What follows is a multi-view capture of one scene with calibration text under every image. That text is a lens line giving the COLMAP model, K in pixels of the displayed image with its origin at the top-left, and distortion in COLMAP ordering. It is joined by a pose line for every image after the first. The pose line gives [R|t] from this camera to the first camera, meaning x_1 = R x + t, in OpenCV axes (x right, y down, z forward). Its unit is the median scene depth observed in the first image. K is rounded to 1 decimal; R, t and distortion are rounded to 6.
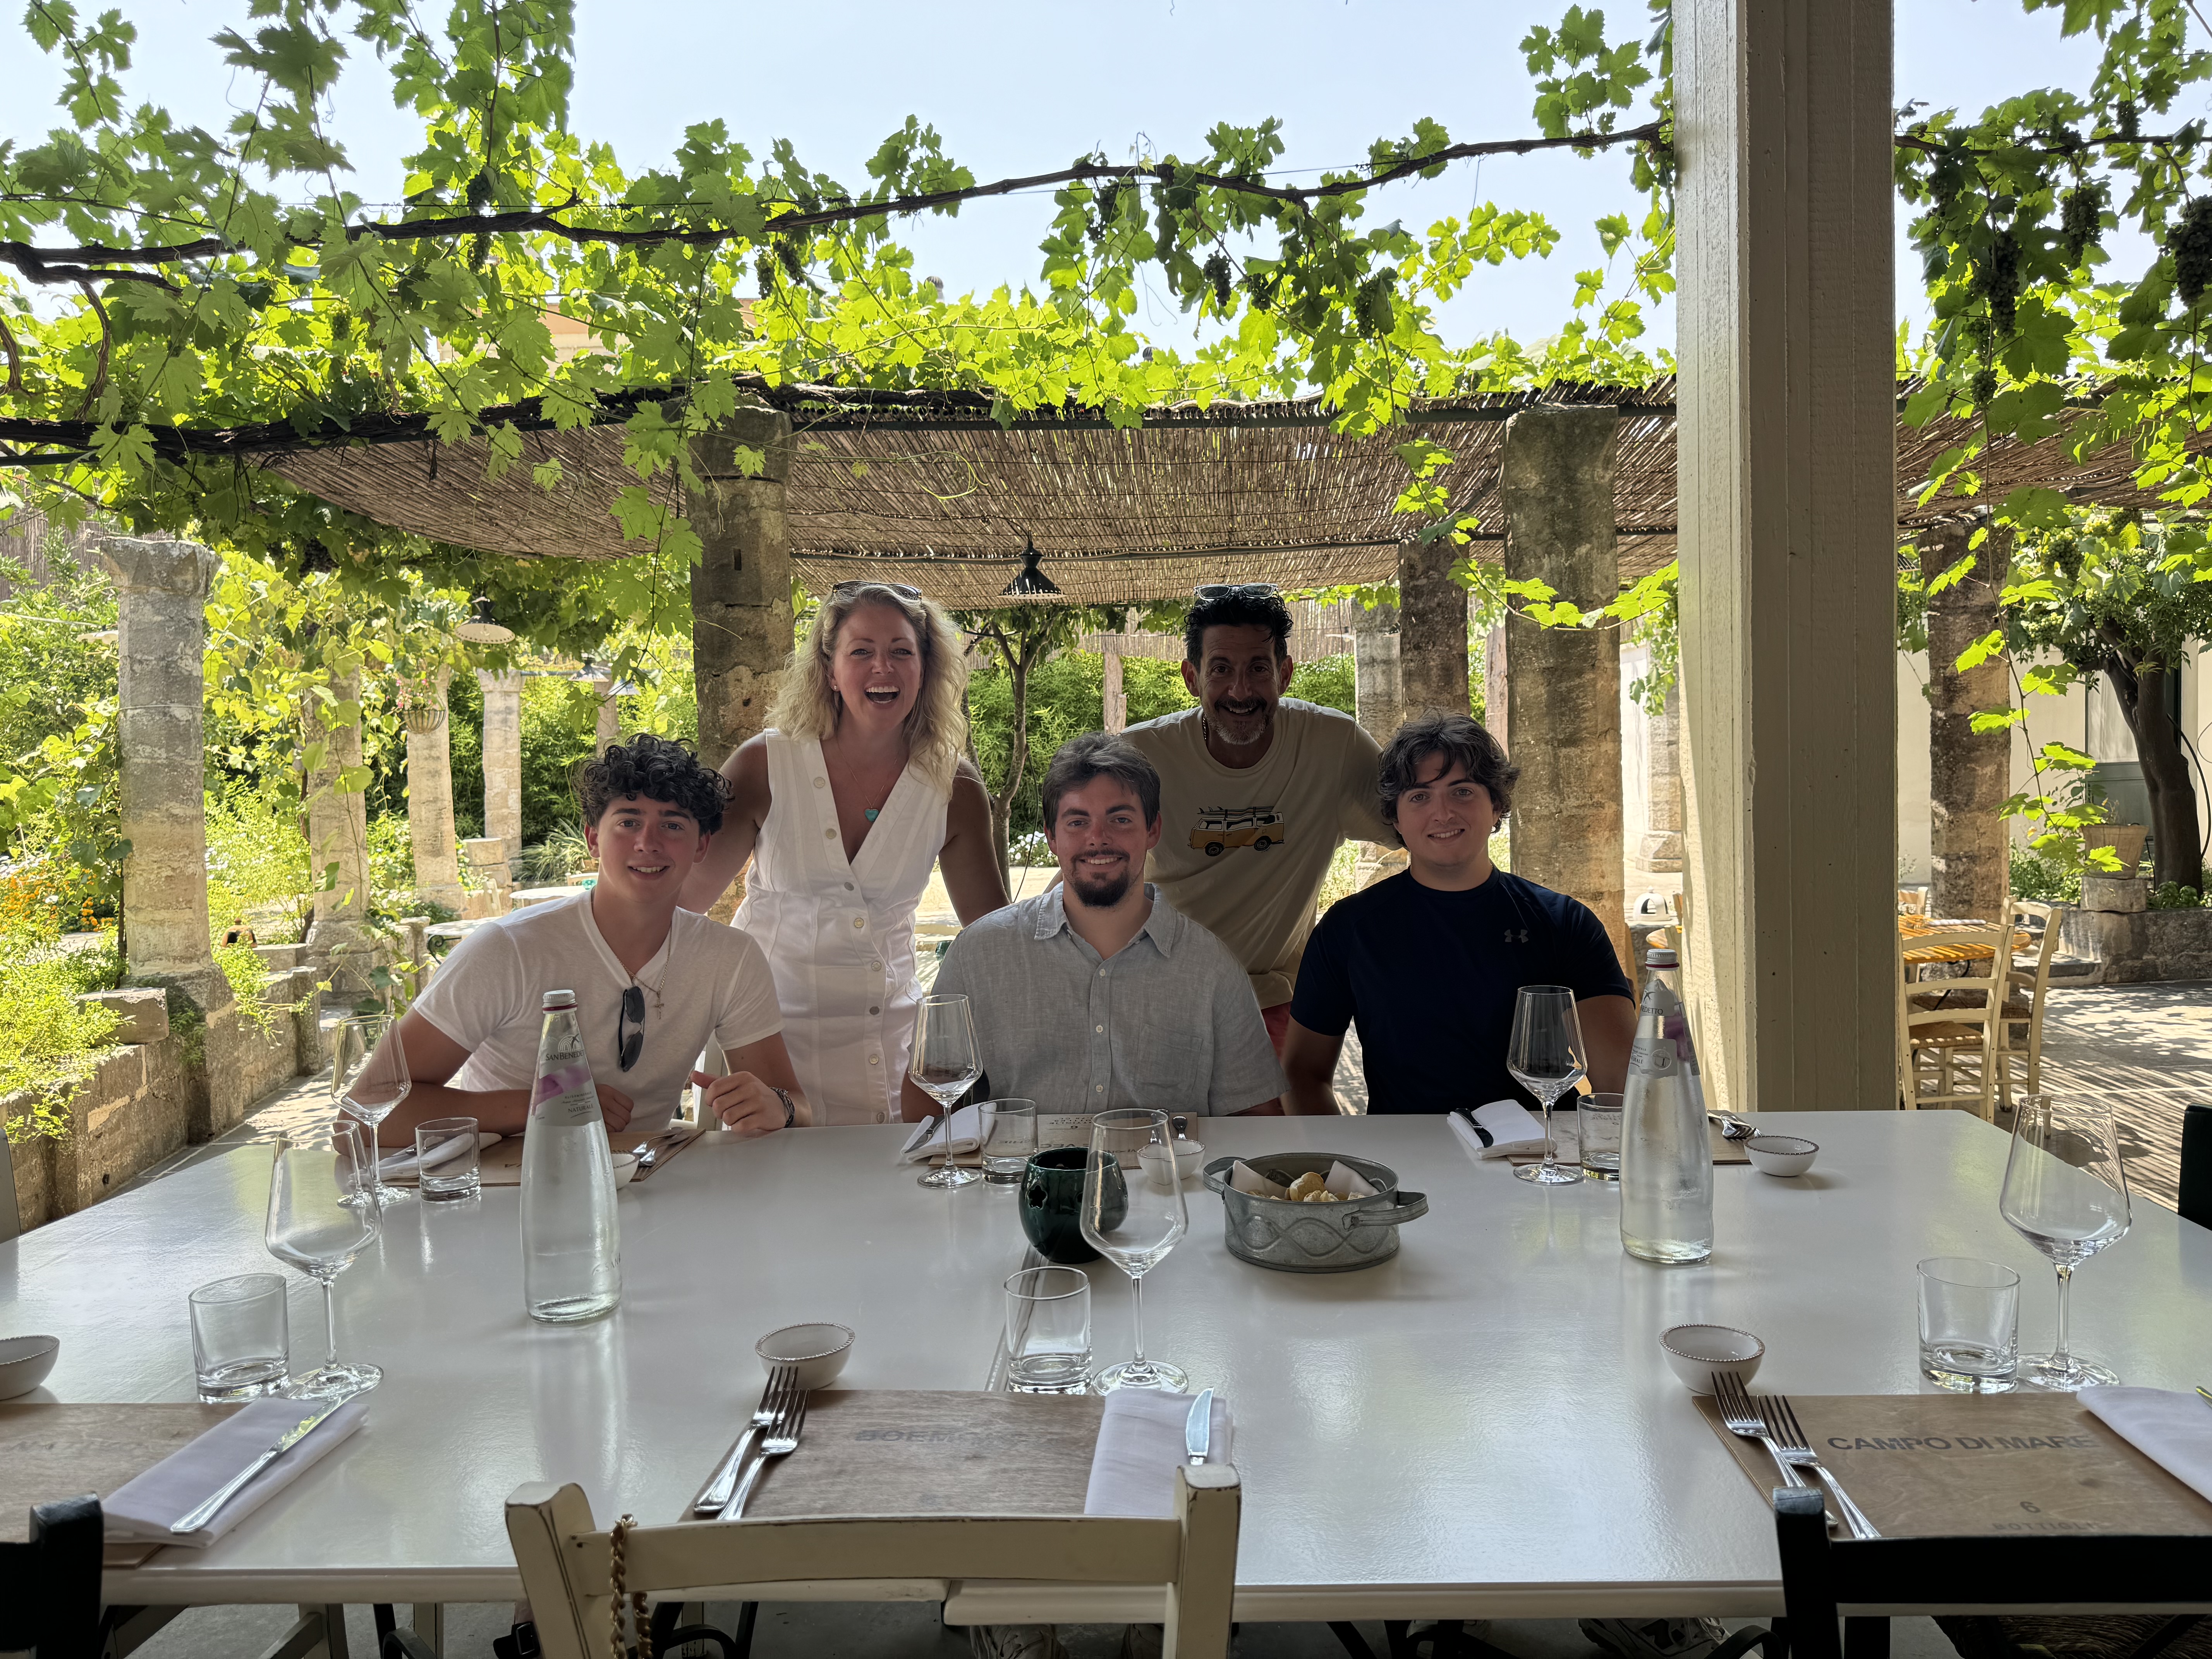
lens RADIAL K [[1543.7, 0, 1107.7], [0, 1543.7, 842.6], [0, 0, 1]] dist [0.004405, -0.006703]
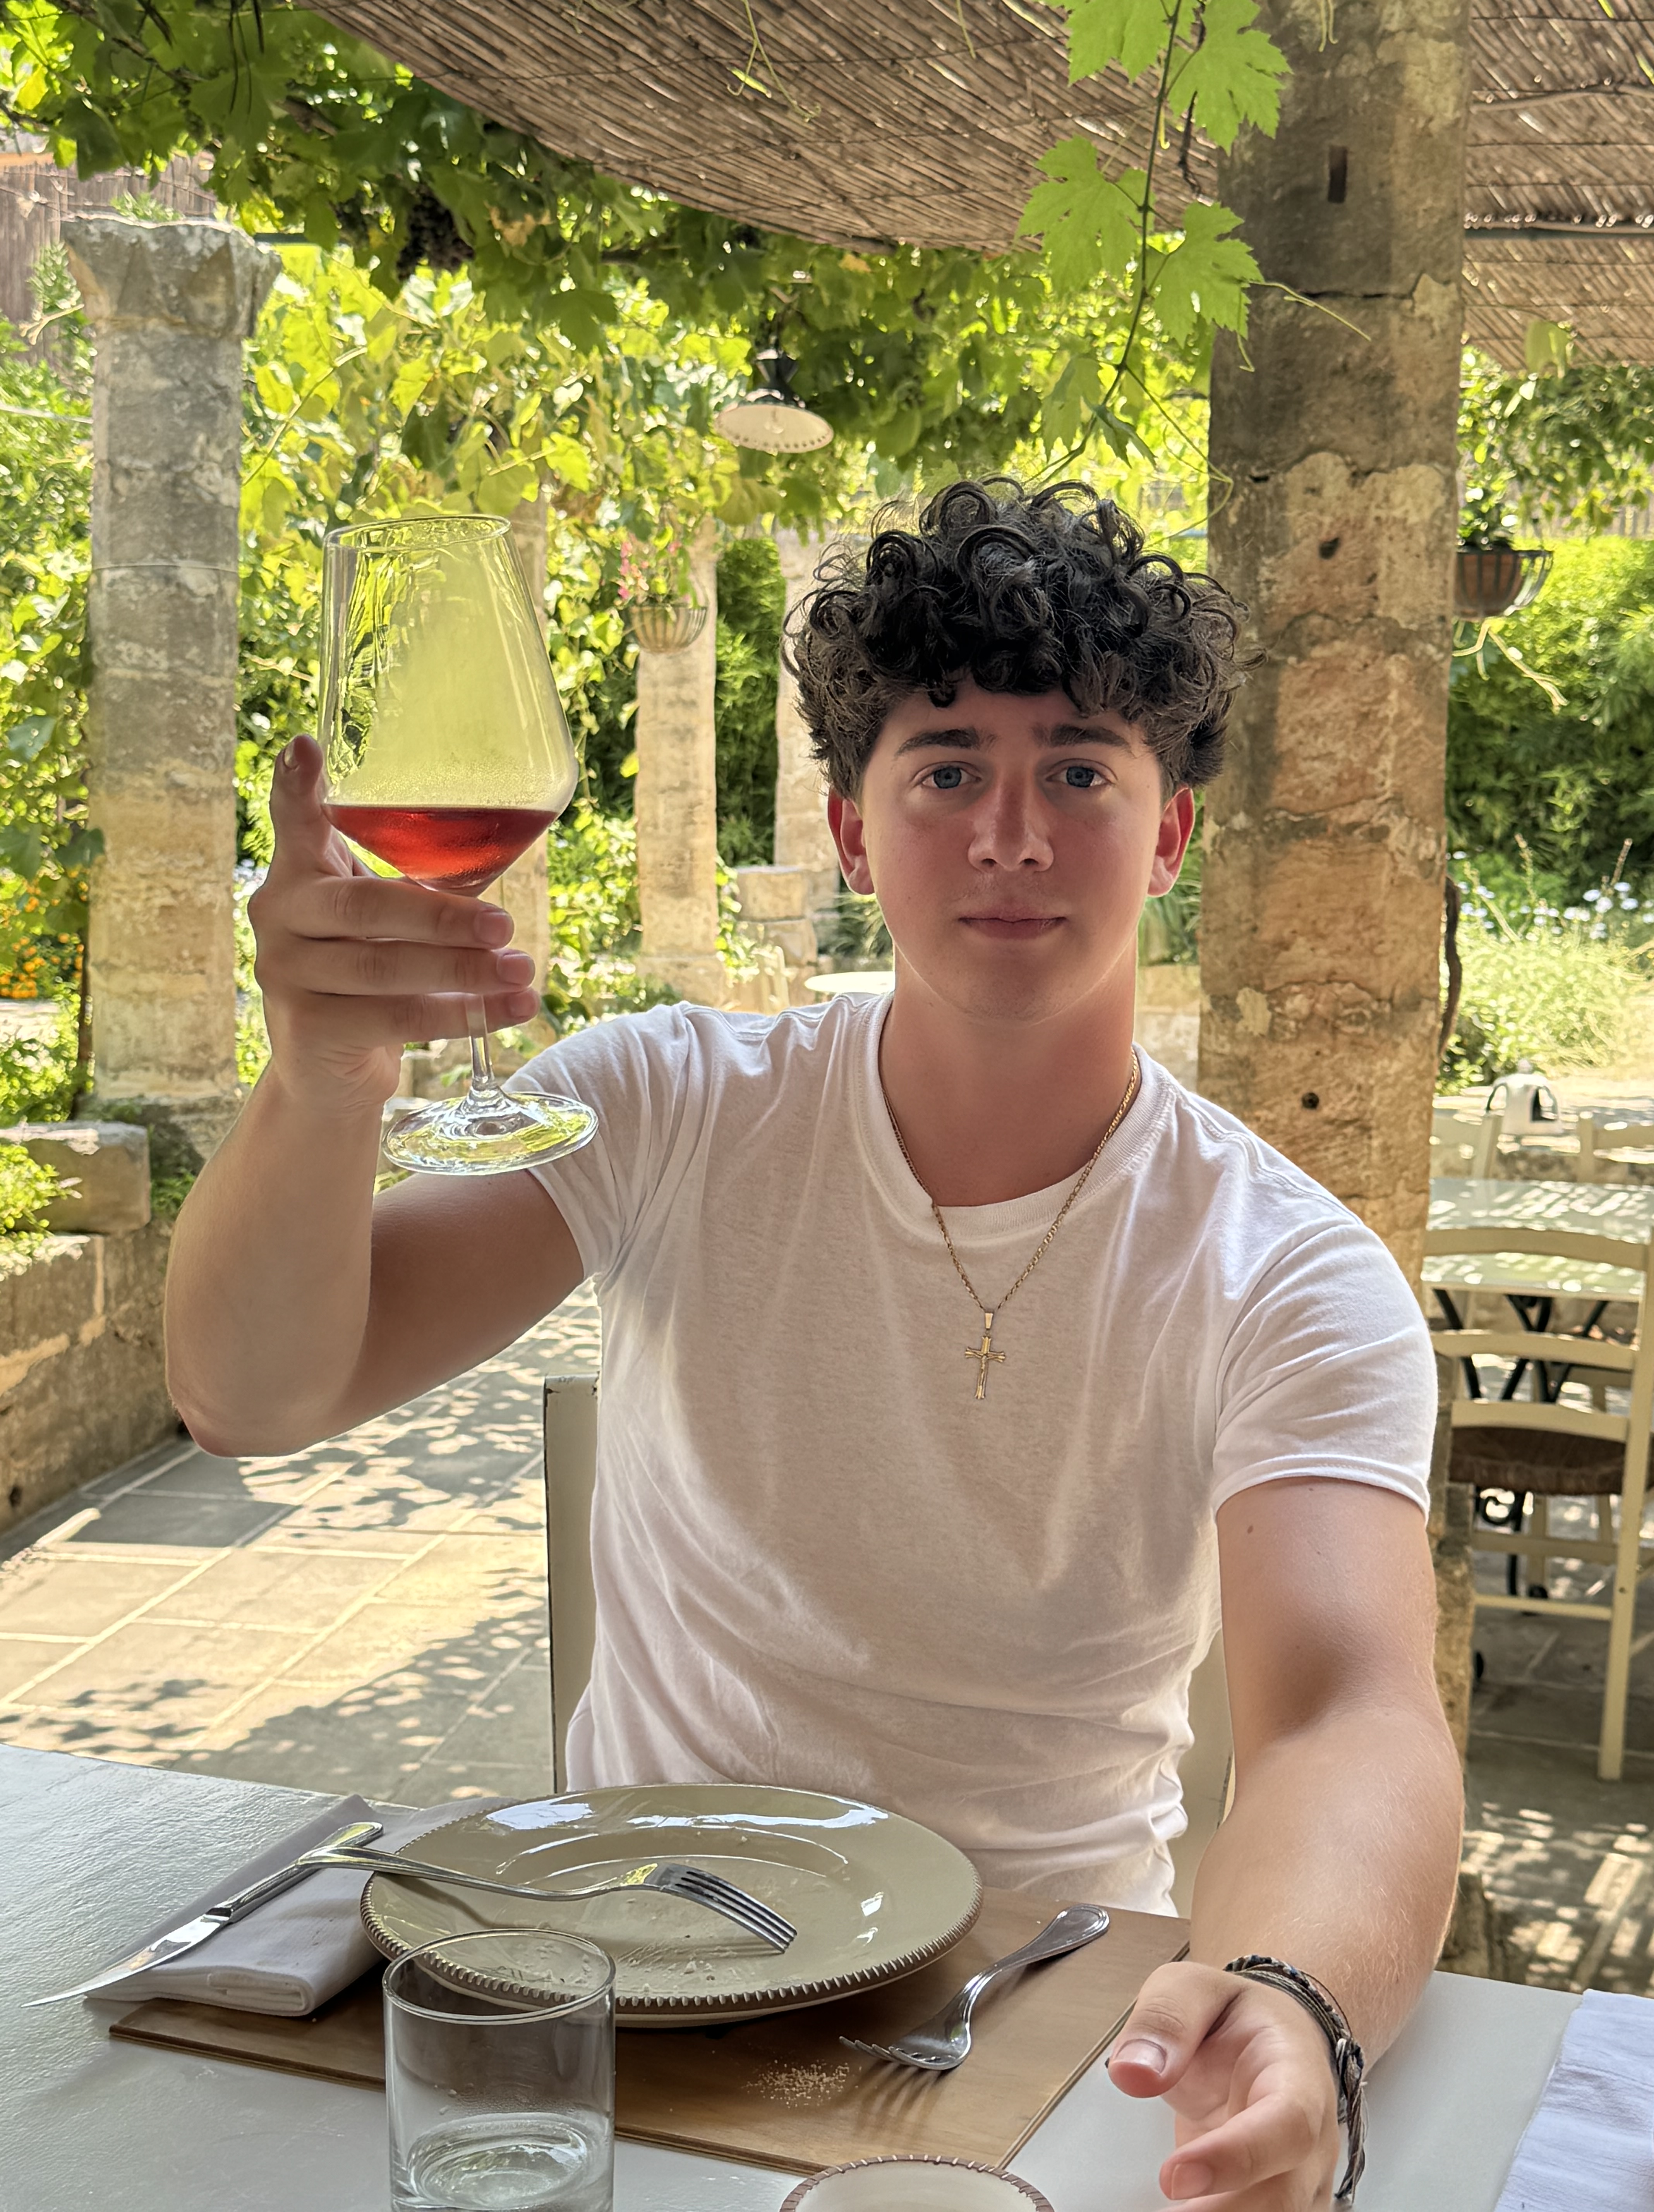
lens RADIAL K [[3084.6, 0, 826.7], [0, 3084.6, 1108.2], [0, 0, 1]] dist [0.213360, 0.000000]
pose [[0.930603, 0.075306, -0.358199, -0.034899], [-0.052227, 0.995913, 0.073688, 0.001013], [0.362284, -0.049866, 0.930733, 0.122818]]
